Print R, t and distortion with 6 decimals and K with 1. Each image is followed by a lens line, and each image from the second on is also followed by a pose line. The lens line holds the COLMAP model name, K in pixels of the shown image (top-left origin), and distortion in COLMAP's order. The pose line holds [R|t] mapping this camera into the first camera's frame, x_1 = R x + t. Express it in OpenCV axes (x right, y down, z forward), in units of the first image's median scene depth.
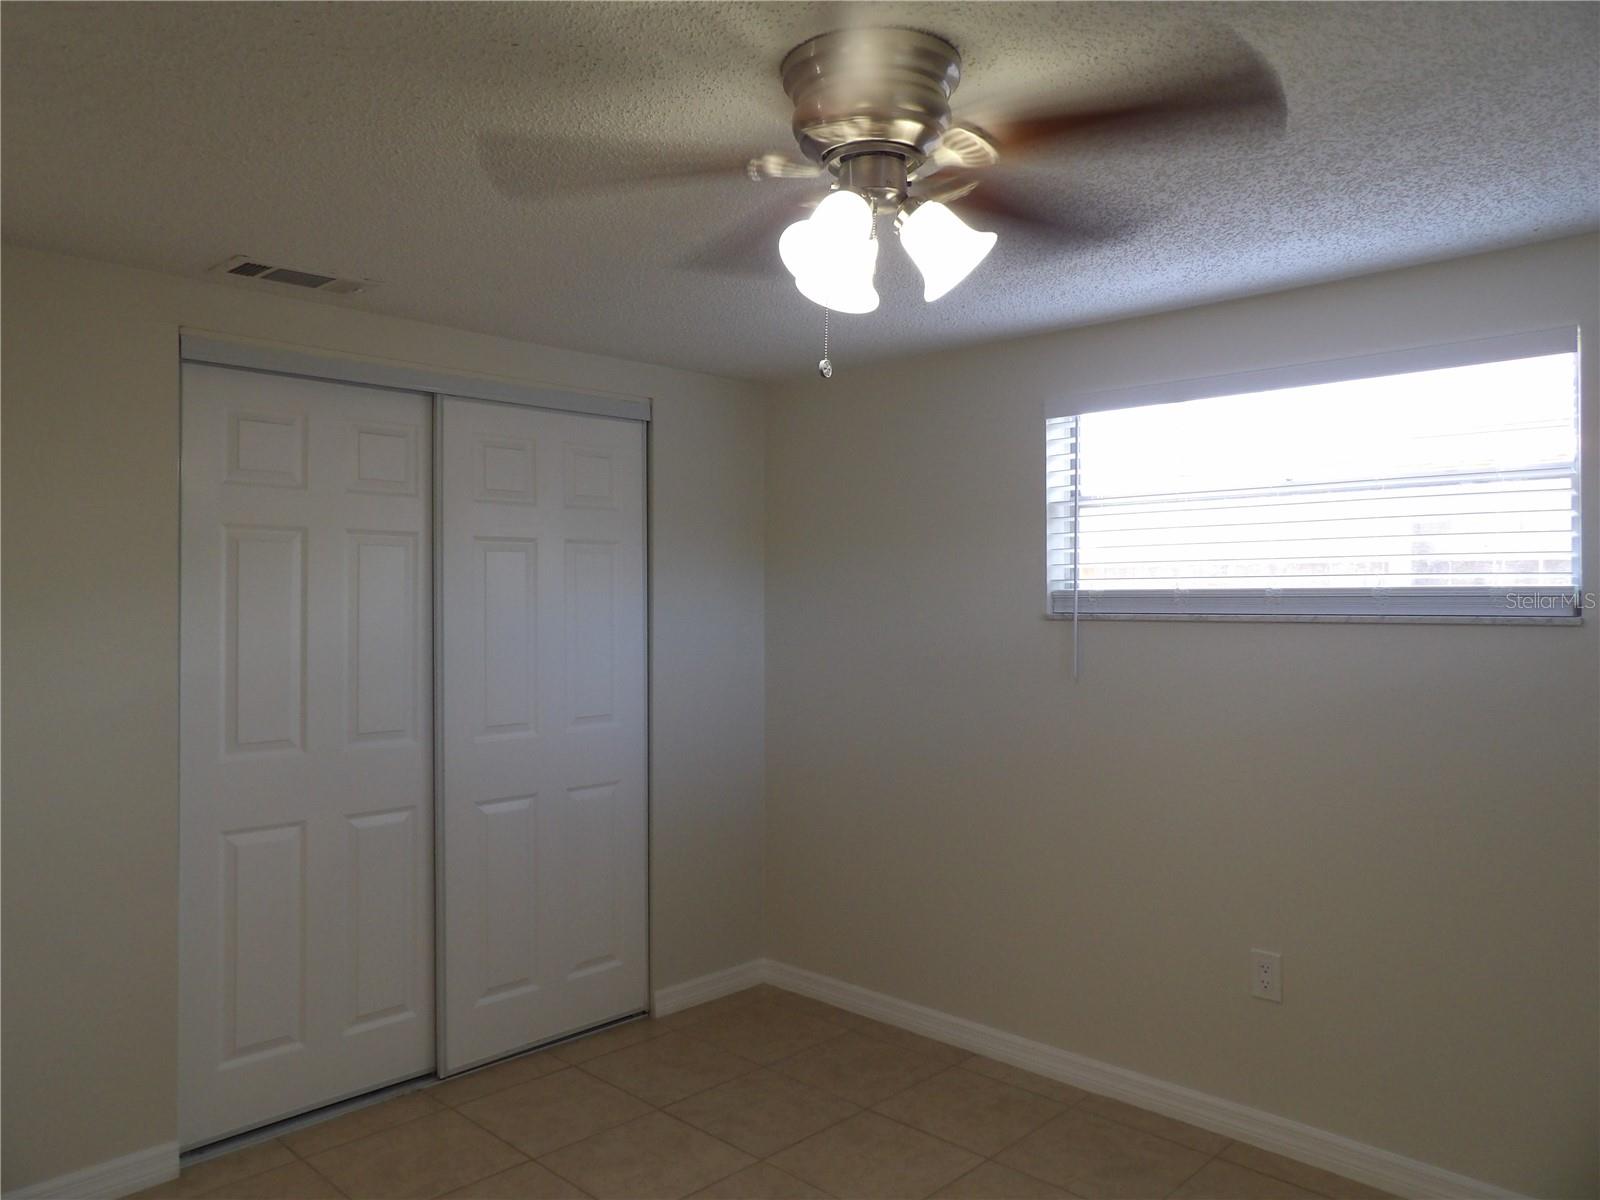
lens RADIAL K [[1156.6, 0, 792.9], [0, 1156.6, 589.7], [0, 0, 1]] dist [-0.031677, 0.034333]
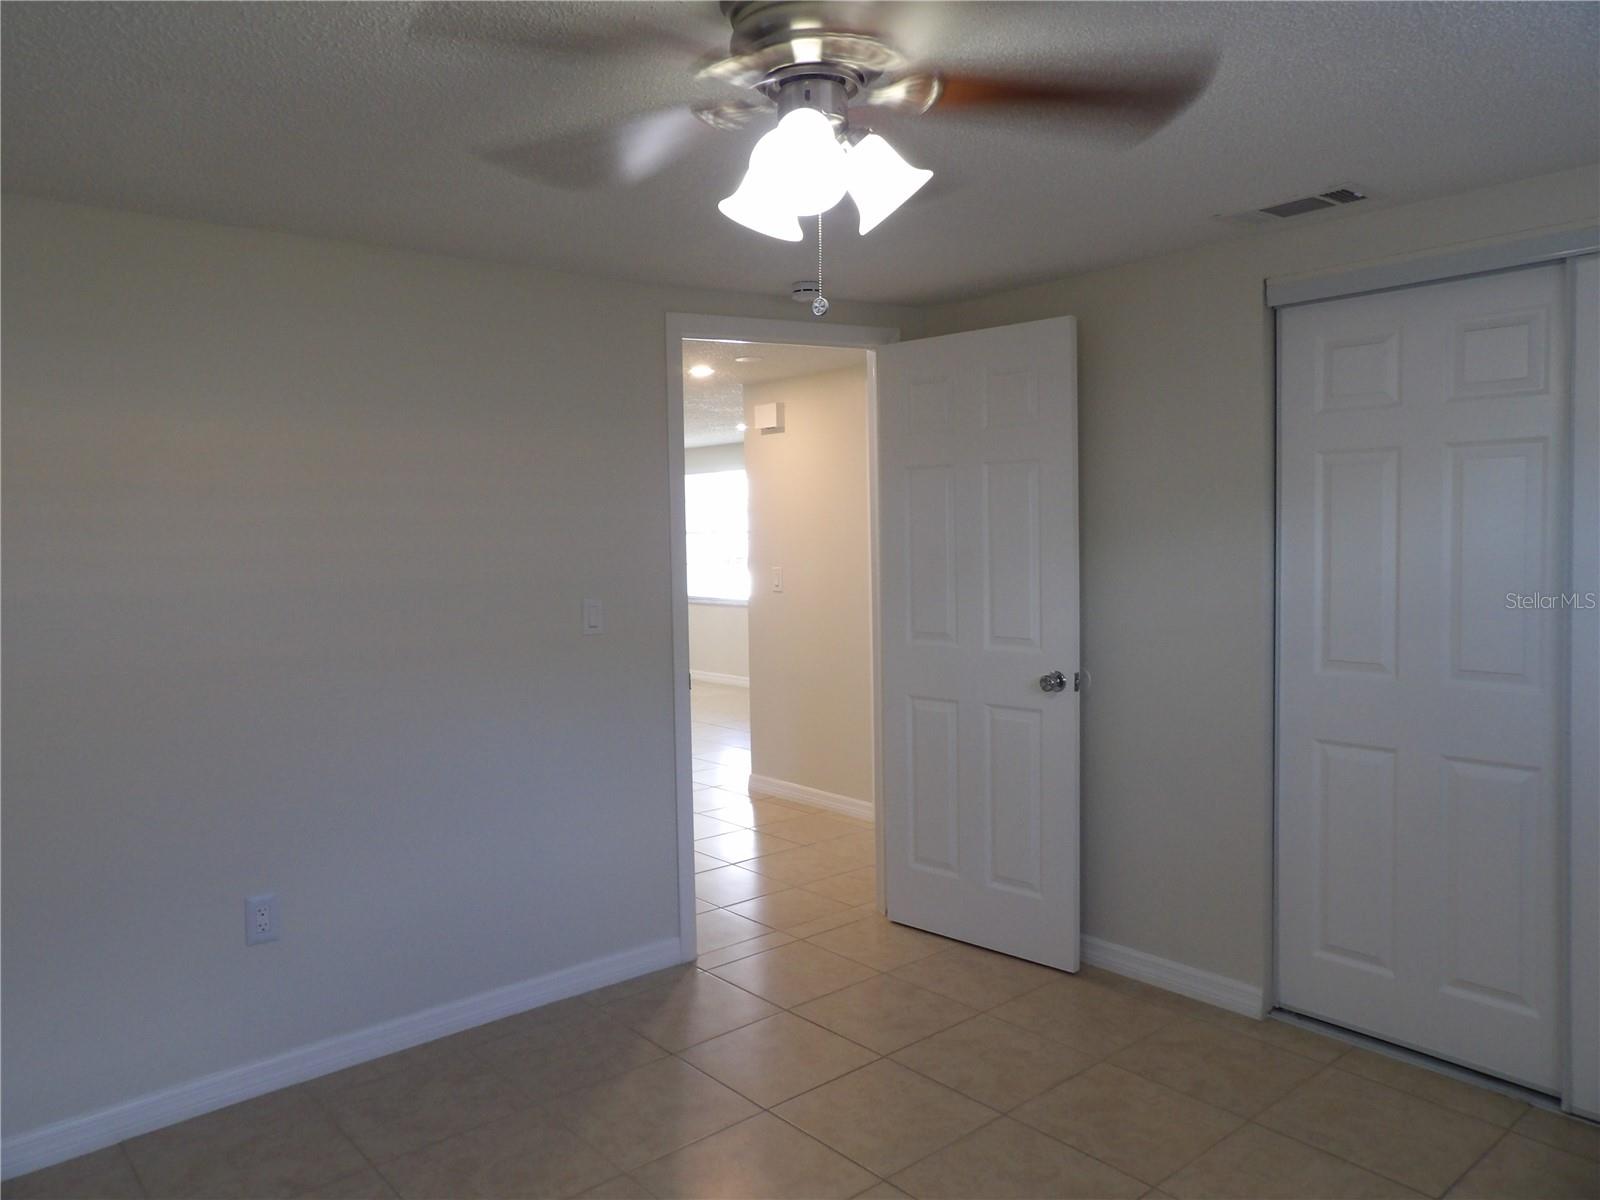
lens RADIAL K [[1156.6, 0, 801.3], [0, 1156.6, 610.6], [0, 0, 1]] dist [-0.031677, 0.034333]
pose [[-0.076000, 0.066157, -0.994911, 0.511603], [0.022703, 0.997653, 0.064605, 0.008181], [0.996849, -0.017677, -0.077324, 0.513713]]
